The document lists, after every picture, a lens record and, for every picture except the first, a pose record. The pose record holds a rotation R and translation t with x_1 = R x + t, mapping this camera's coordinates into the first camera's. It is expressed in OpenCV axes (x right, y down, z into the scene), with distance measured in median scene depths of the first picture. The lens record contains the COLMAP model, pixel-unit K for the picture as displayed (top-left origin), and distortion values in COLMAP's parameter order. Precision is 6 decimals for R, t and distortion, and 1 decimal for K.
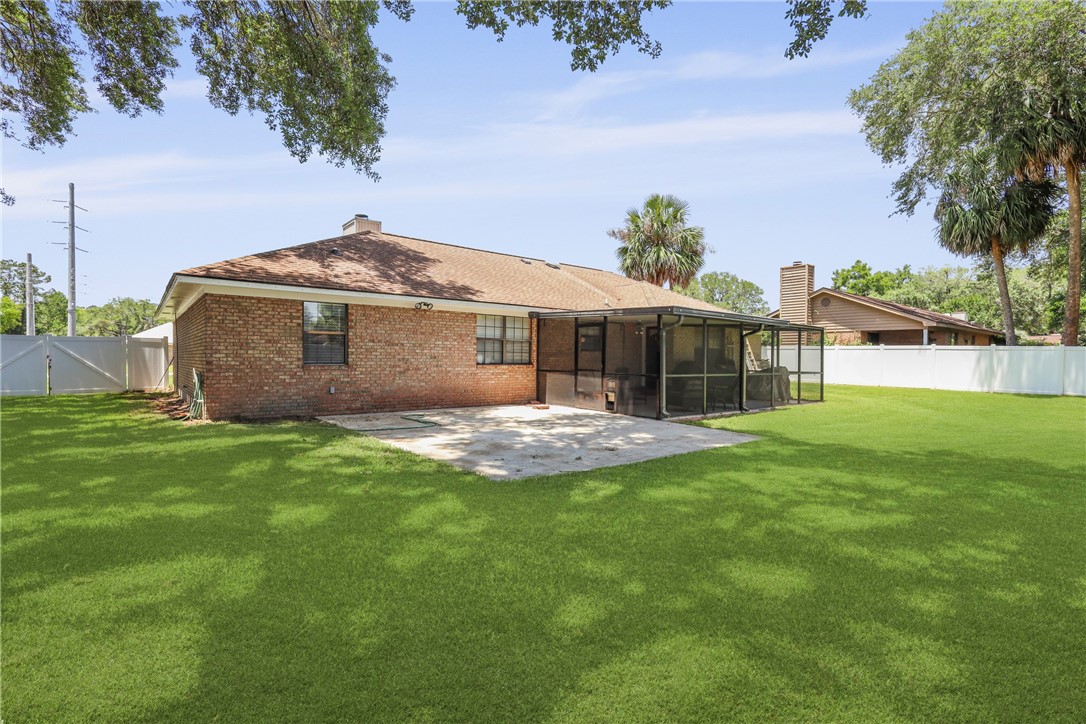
lens RADIAL K [[503.2, 0, 543.0], [0, 503.2, 362.0], [0, 0, 1]] dist [-0.002911, 0.000637]
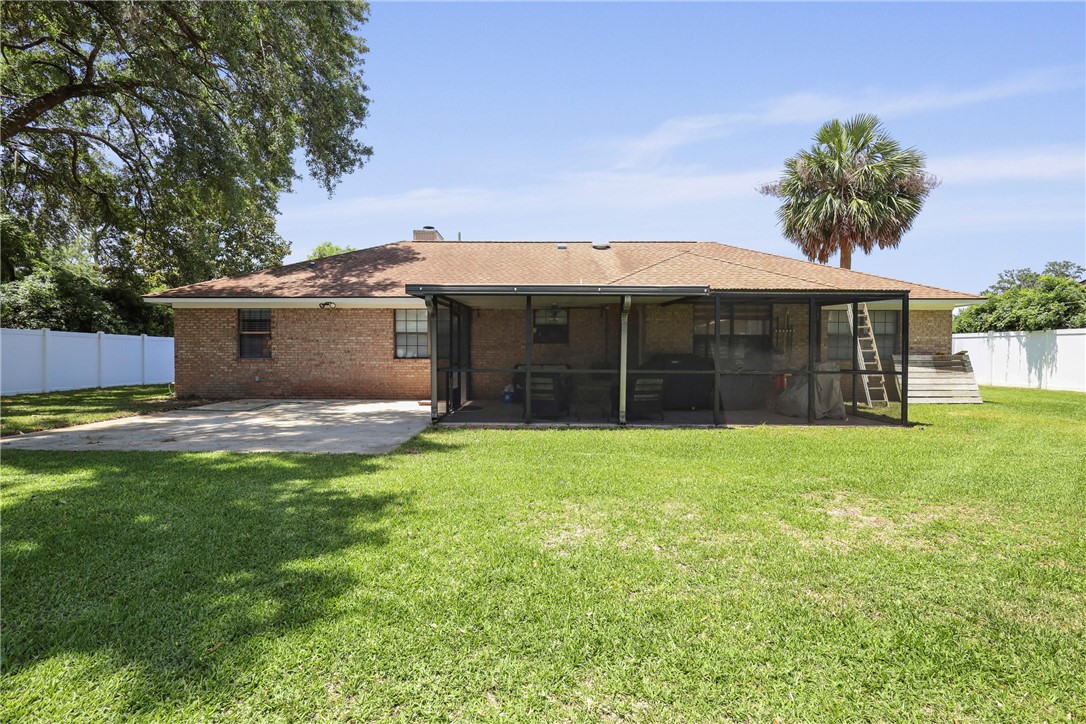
lens RADIAL K [[503.5, 0, 544.7], [0, 503.5, 365.0], [0, 0, 1]] dist [0.001679, -0.000273]
pose [[0.783562, 0.008361, -0.621258, 0.700028], [0.000686, 0.999897, 0.014321, 0.003583], [0.621313, -0.011648, 0.783476, 0.356901]]
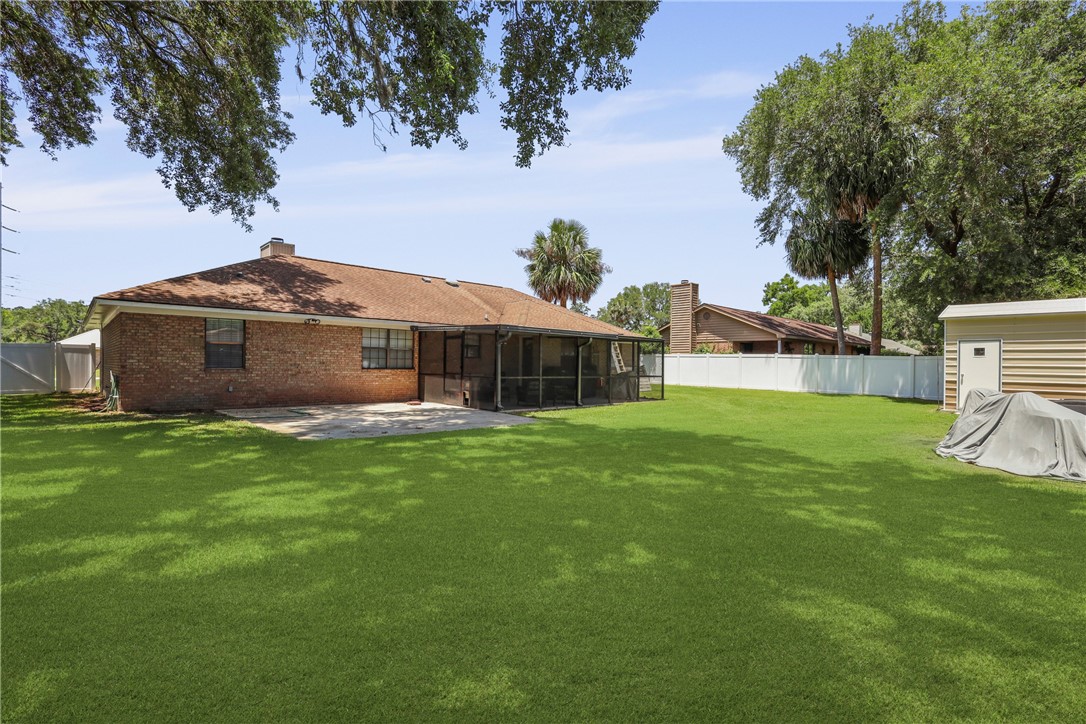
lens RADIAL K [[497.8, 0, 543.0], [0, 497.8, 364.7], [0, 0, 1]] dist [-0.004288, -0.000545]
pose [[0.996551, 0.002507, 0.082942, 0.191887], [-0.001996, 0.999979, -0.006244, 0.001624], [-0.082956, 0.006057, 0.996535, -0.223909]]
